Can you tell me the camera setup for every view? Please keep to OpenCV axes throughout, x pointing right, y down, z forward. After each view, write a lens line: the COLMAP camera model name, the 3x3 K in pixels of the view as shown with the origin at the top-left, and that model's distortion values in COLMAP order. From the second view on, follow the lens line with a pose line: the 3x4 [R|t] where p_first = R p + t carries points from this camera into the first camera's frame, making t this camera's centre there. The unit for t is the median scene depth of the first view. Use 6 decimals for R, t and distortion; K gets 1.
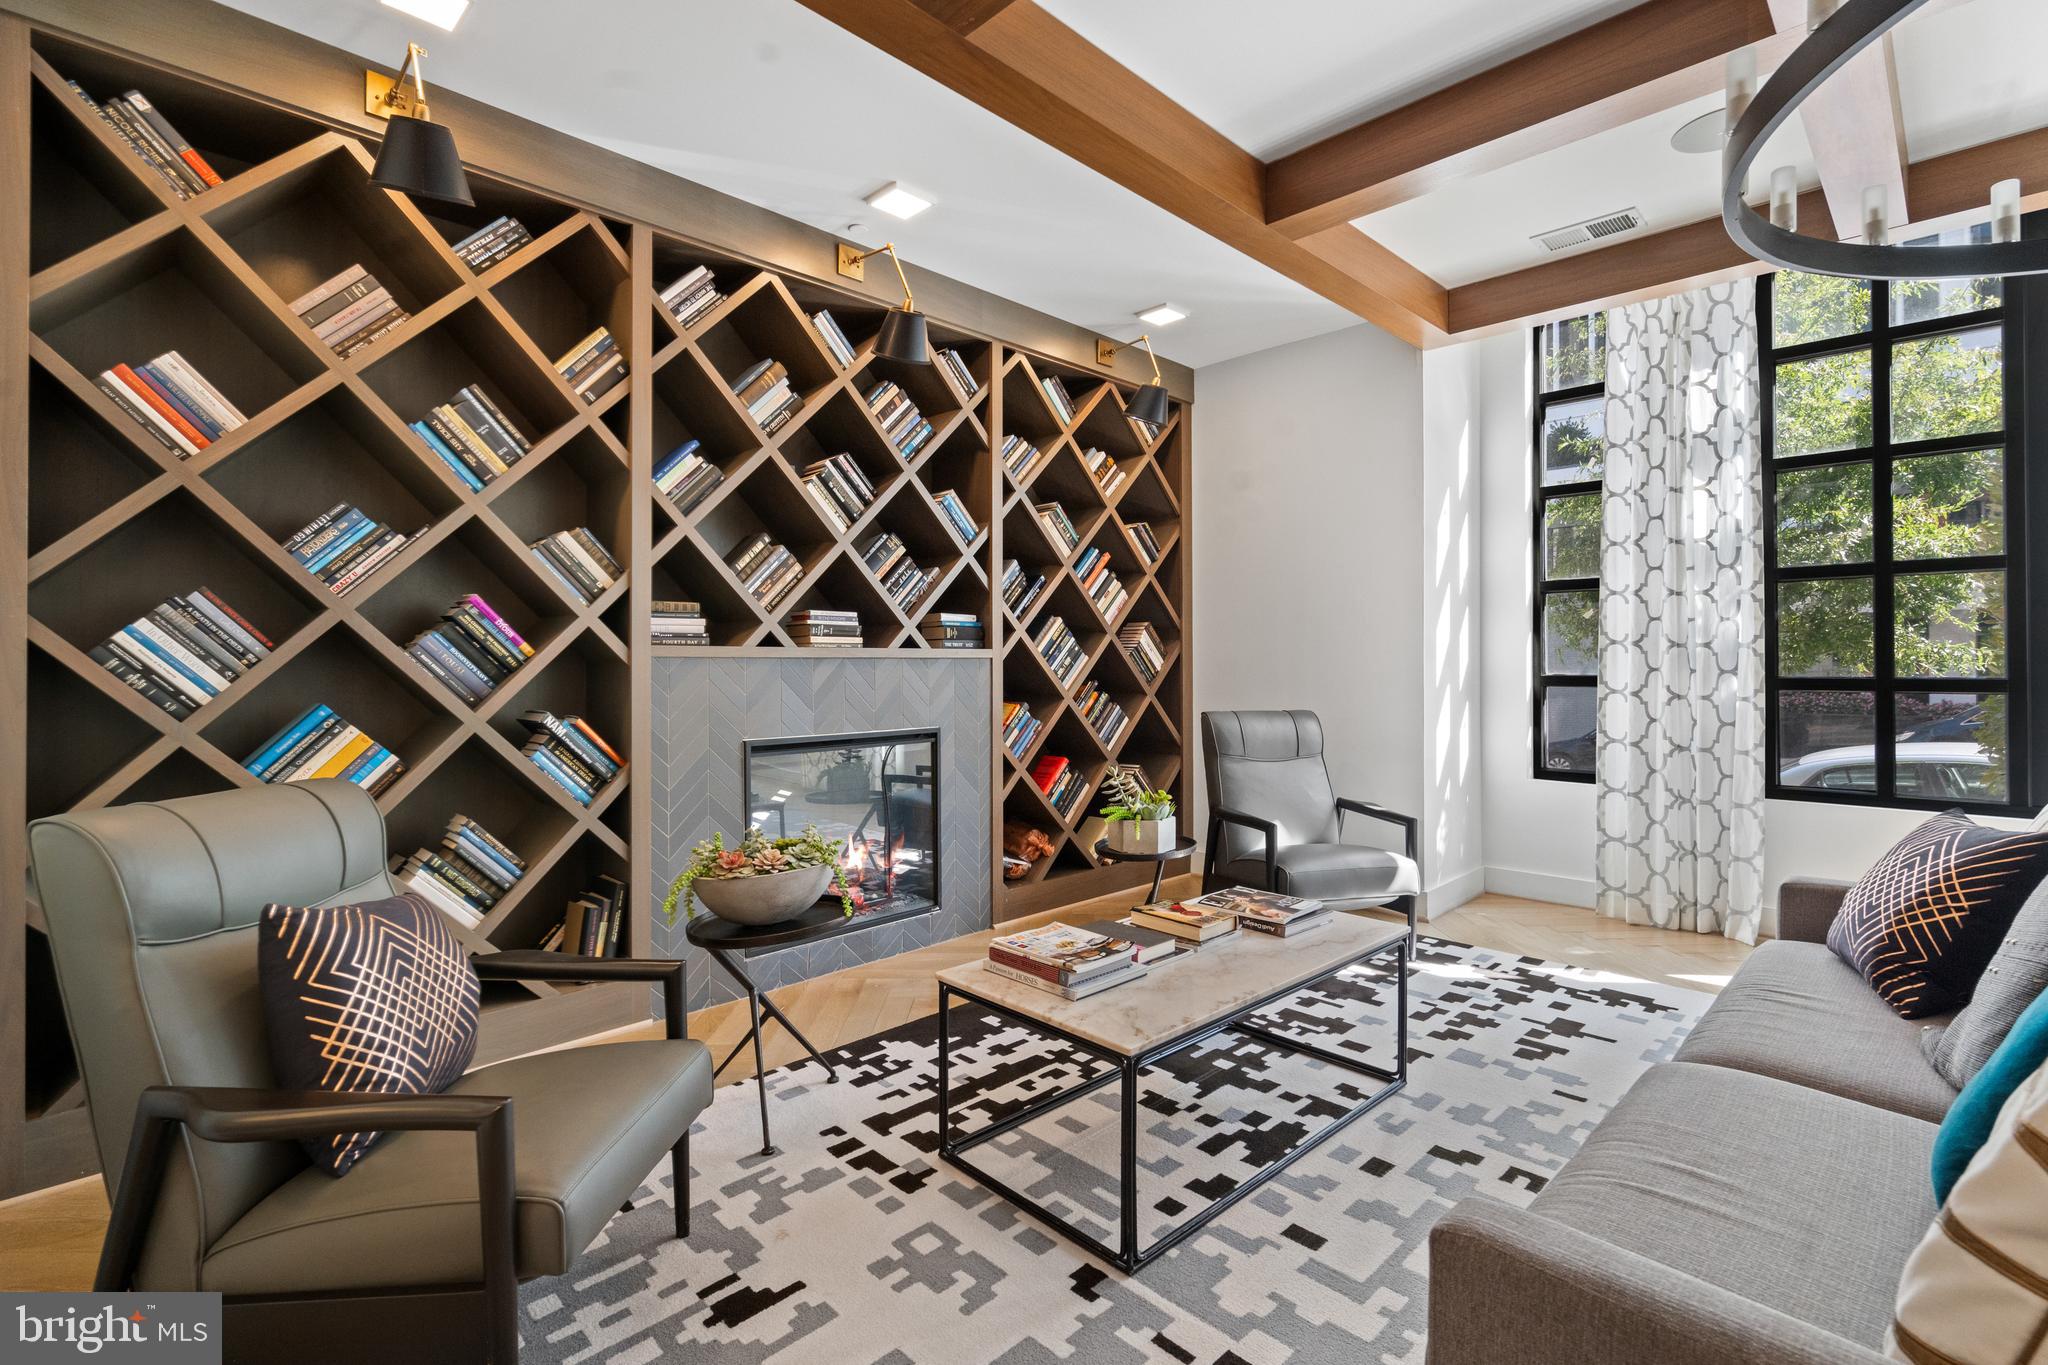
lens RADIAL K [[924.4, 0, 1021.7], [0, 924.4, 677.7], [0, 0, 1]] dist [-0.004648, -0.000416]
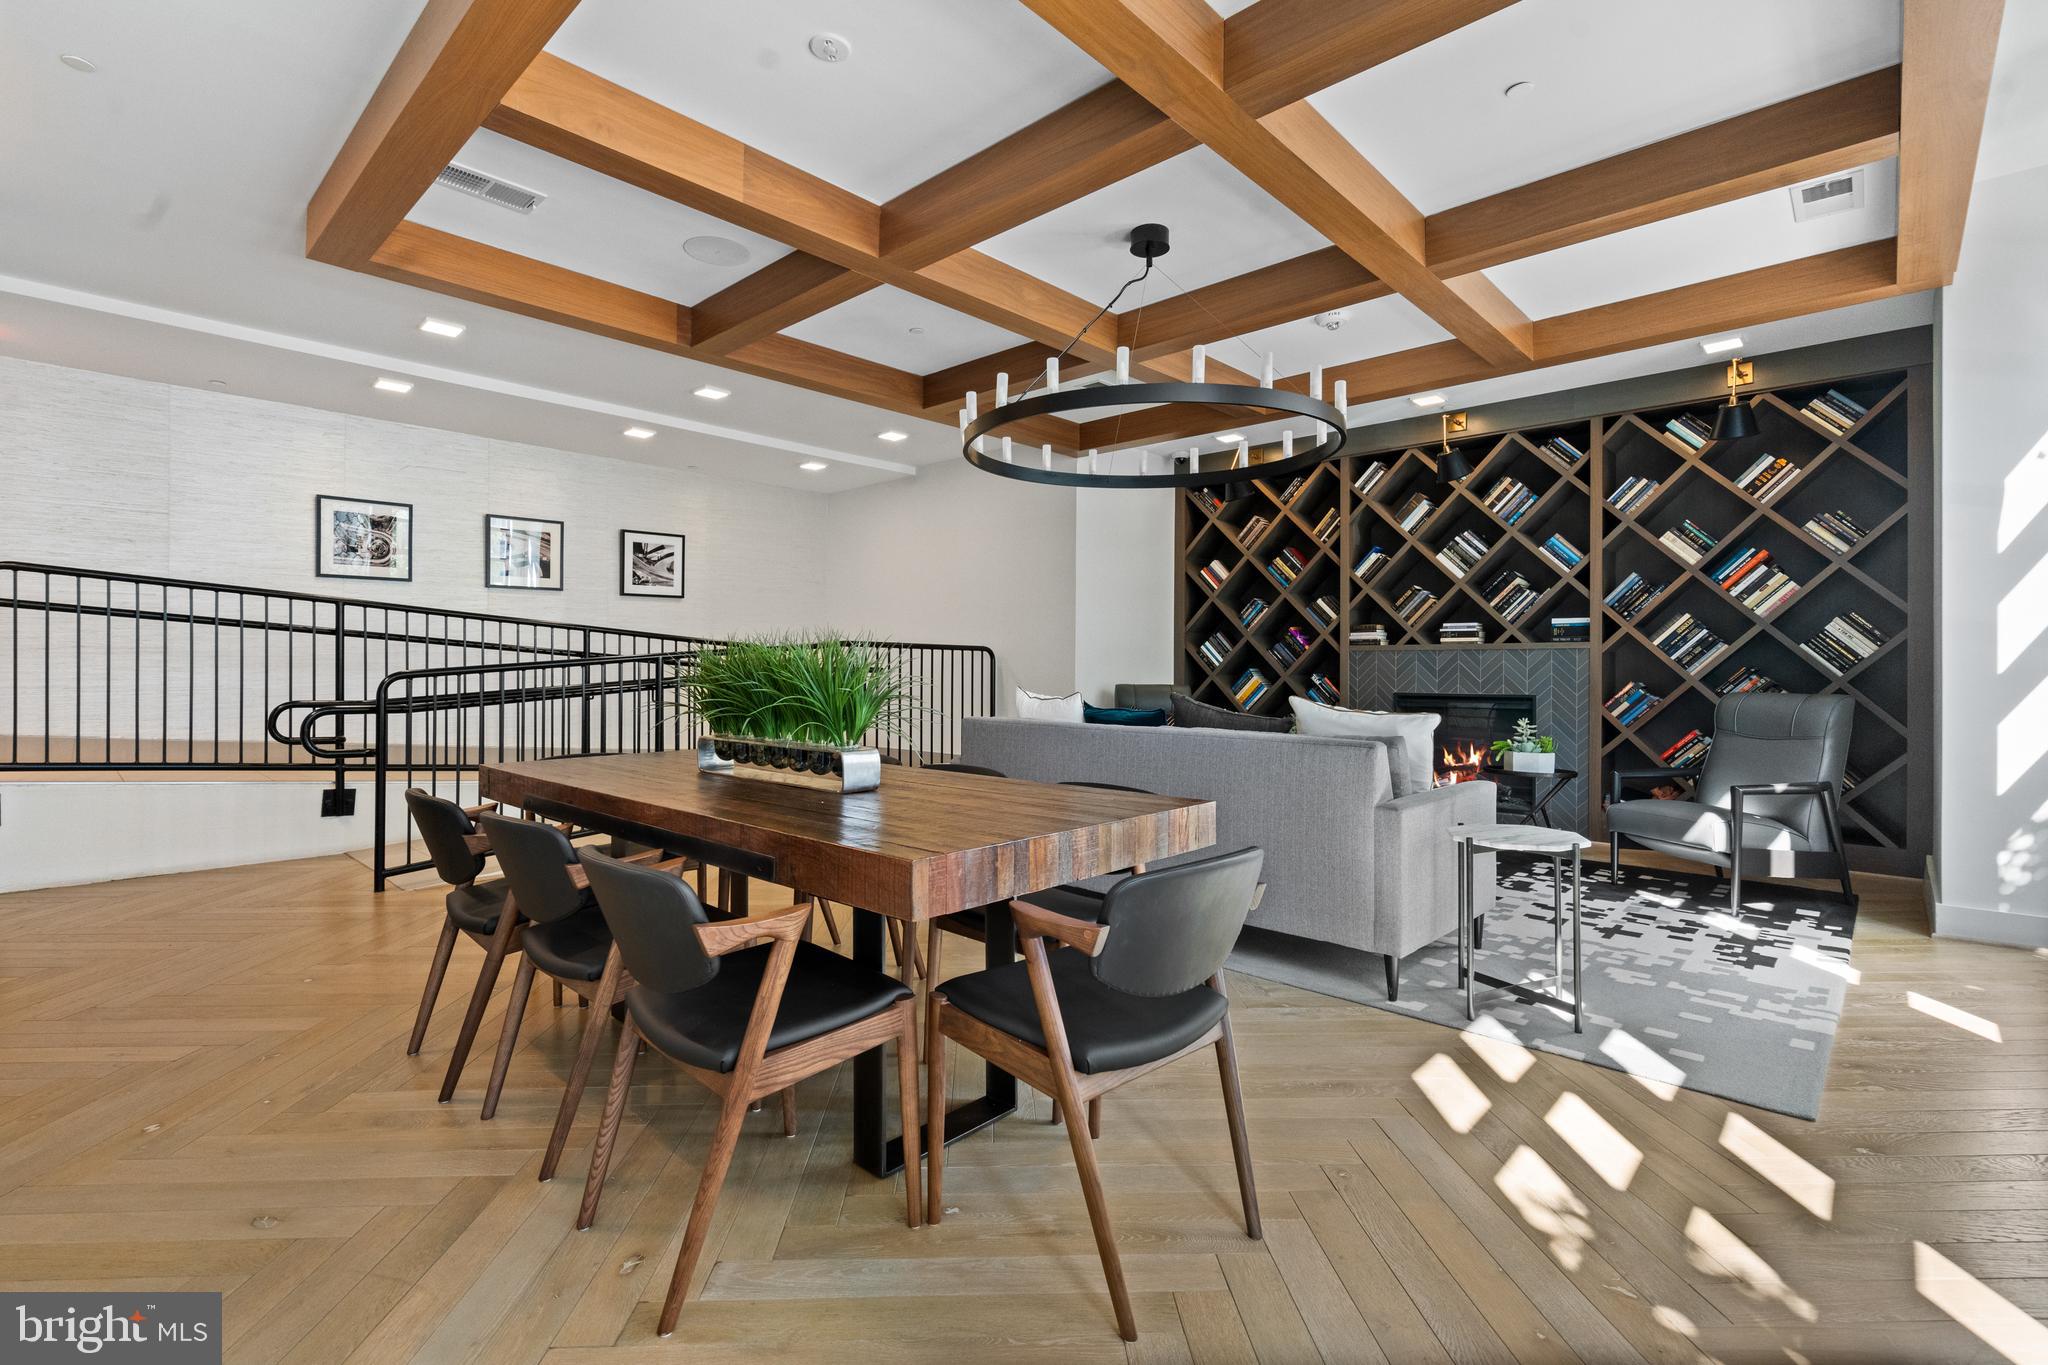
lens RADIAL K [[924.4, 0, 1021.7], [0, 924.4, 677.7], [0, 0, 1]] dist [-0.004648, -0.000416]
pose [[0.049544, 0.011858, -0.998702, 1.625451], [-0.020229, 0.999736, 0.010867, 0.030908], [0.998567, 0.019664, 0.049771, 0.105518]]
